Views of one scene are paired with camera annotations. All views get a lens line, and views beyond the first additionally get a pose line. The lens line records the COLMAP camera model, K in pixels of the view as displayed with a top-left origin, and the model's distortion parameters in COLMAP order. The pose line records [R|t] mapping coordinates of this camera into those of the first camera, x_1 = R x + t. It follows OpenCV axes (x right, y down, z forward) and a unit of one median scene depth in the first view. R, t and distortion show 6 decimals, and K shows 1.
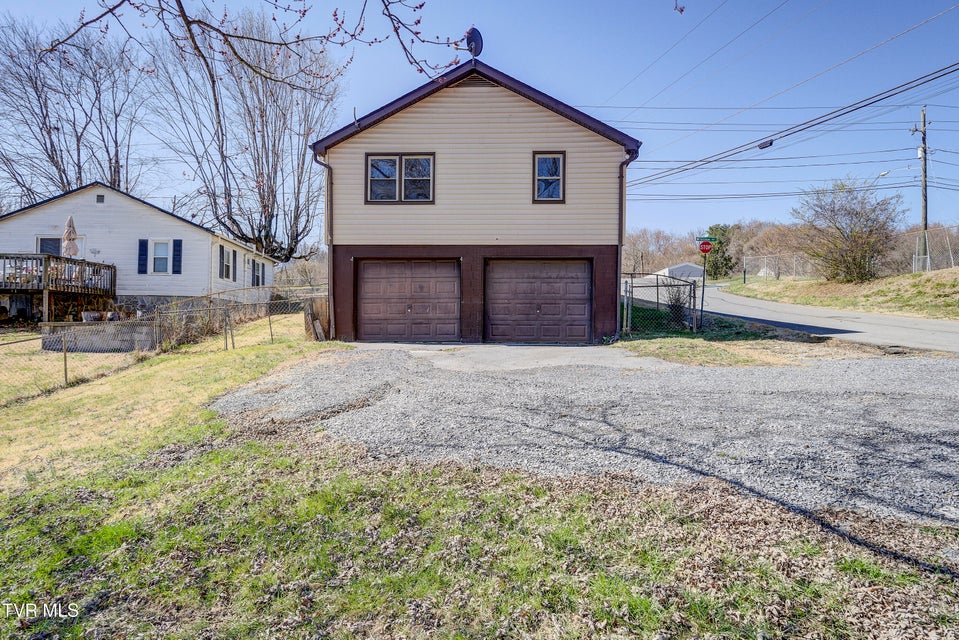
lens RADIAL K [[548.5, 0, 481.0], [0, 548.5, 325.8], [0, 0, 1]] dist [0.006508, 0.000935]
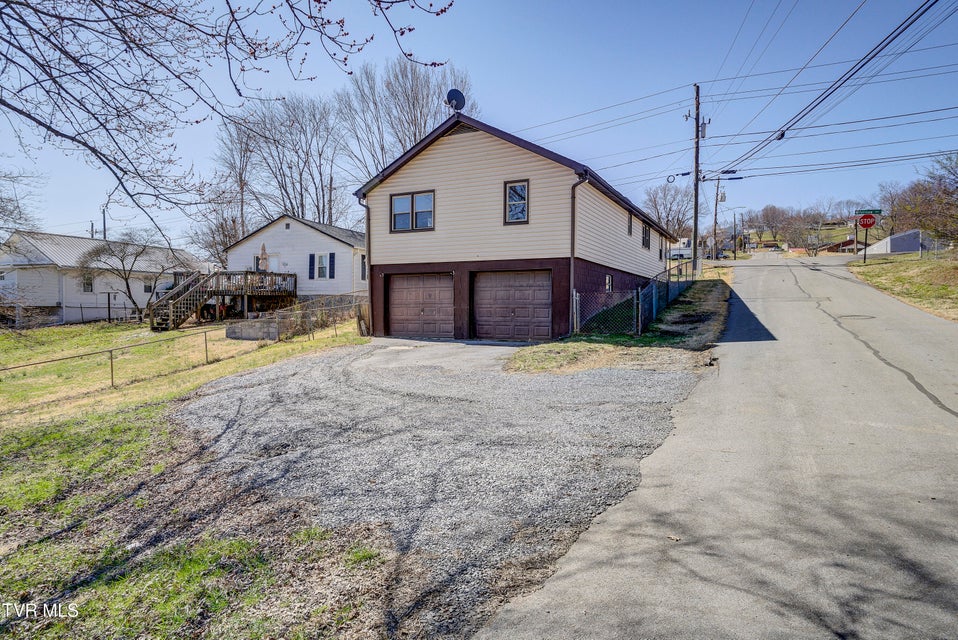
lens RADIAL K [[547.9, 0, 477.4], [0, 547.9, 316.4], [0, 0, 1]] dist [0.006508, 0.000935]
pose [[0.910735, 0.002394, -0.412984, 0.527053], [0.008646, 0.999654, 0.024860, -0.052121], [0.412900, -0.026211, 0.910399, -0.124204]]
